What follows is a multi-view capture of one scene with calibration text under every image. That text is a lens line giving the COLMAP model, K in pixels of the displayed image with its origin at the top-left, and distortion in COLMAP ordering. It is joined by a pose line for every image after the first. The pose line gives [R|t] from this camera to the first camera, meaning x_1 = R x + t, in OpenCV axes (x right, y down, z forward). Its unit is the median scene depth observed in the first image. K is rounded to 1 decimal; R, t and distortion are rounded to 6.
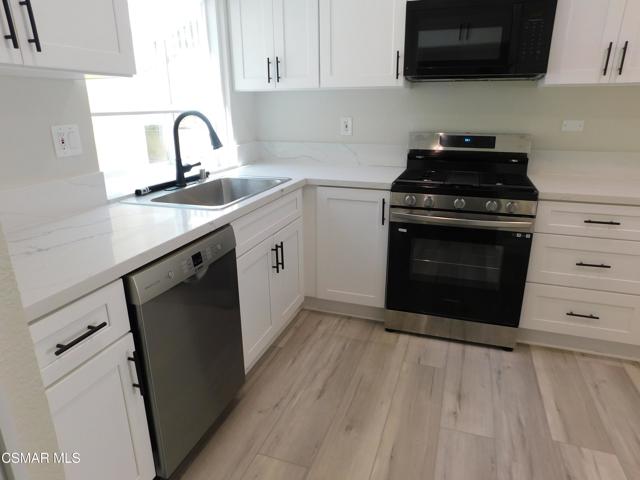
lens RADIAL K [[425.8, 0, 320.0], [0, 425.8, 240.0], [0, 0, 1]] dist [-0.080018, 0.073054]
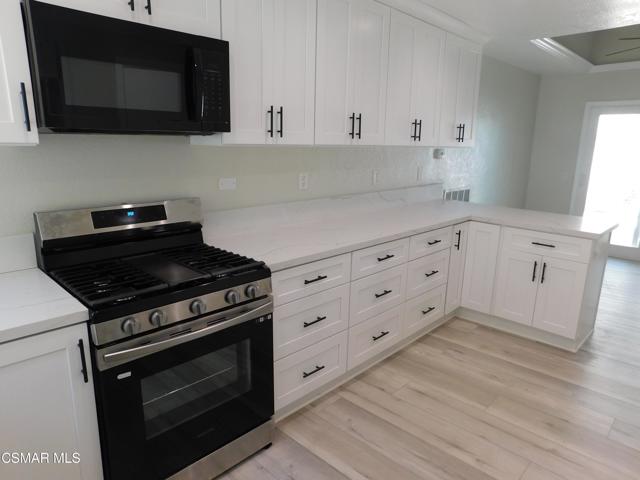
lens RADIAL K [[425.8, 0, 320.0], [0, 425.8, 240.0], [0, 0, 1]] dist [-0.080018, 0.073054]
pose [[0.408708, -0.192695, 0.892091, -0.194912], [0.255857, 0.962453, 0.090674, -0.195501], [-0.876068, 0.191189, 0.442664, 0.442299]]
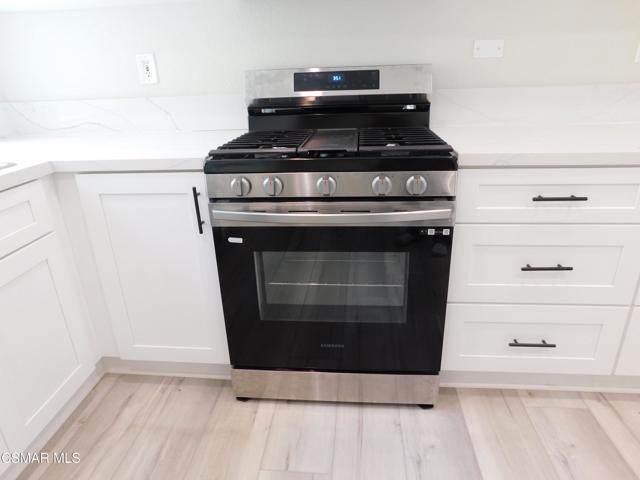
lens RADIAL K [[425.8, 0, 320.0], [0, 425.8, 240.0], [0, 0, 1]] dist [-0.080018, 0.073054]
pose [[0.968834, -0.115033, 0.219379, 0.179081], [0.100340, 0.991968, 0.077015, -0.055017], [-0.226477, -0.052603, 0.972595, 0.425704]]
